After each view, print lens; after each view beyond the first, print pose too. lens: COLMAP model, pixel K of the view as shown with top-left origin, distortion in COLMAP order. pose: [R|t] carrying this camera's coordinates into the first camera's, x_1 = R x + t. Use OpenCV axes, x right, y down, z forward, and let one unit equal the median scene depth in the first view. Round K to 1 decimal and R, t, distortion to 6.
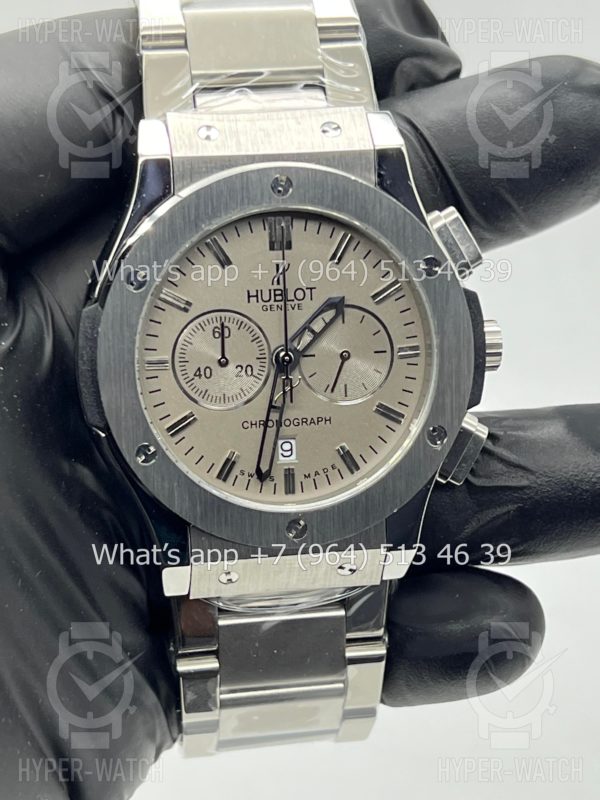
lens RADIAL K [[1743.2, 0, 300.0], [0, 1743.2, 400.0], [0, 0, 1]] dist [0.351611, -0.248924]
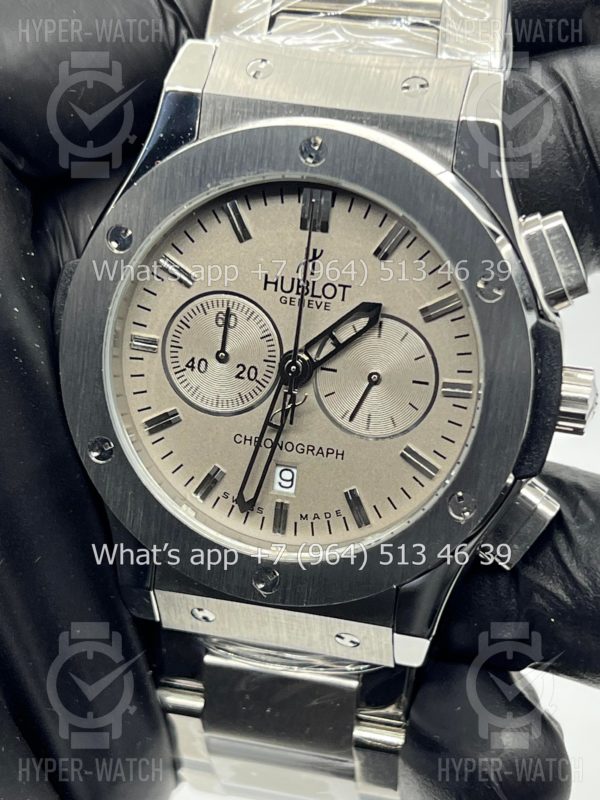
lens RADIAL K [[1743.2, 0, 300.0], [0, 1743.2, 400.0], [0, 0, 1]] dist [0.351611, -0.248924]
pose [[0.918190, 0.206117, -0.338295, 0.263540], [-0.182135, 0.978016, 0.101542, -0.089973], [0.351788, -0.031619, 0.935546, 0.260210]]
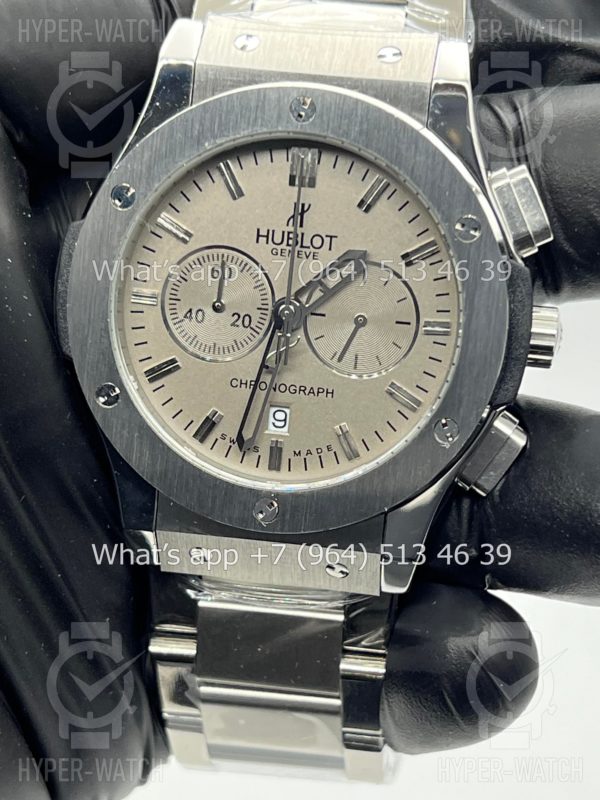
lens RADIAL K [[1743.2, 0, 300.0], [0, 1743.2, 400.0], [0, 0, 1]] dist [0.351611, -0.248924]
pose [[0.949482, 0.157866, -0.271222, 0.236920], [-0.159570, 0.987058, 0.015907, 0.003815], [0.270223, 0.028176, 0.962385, 0.175056]]
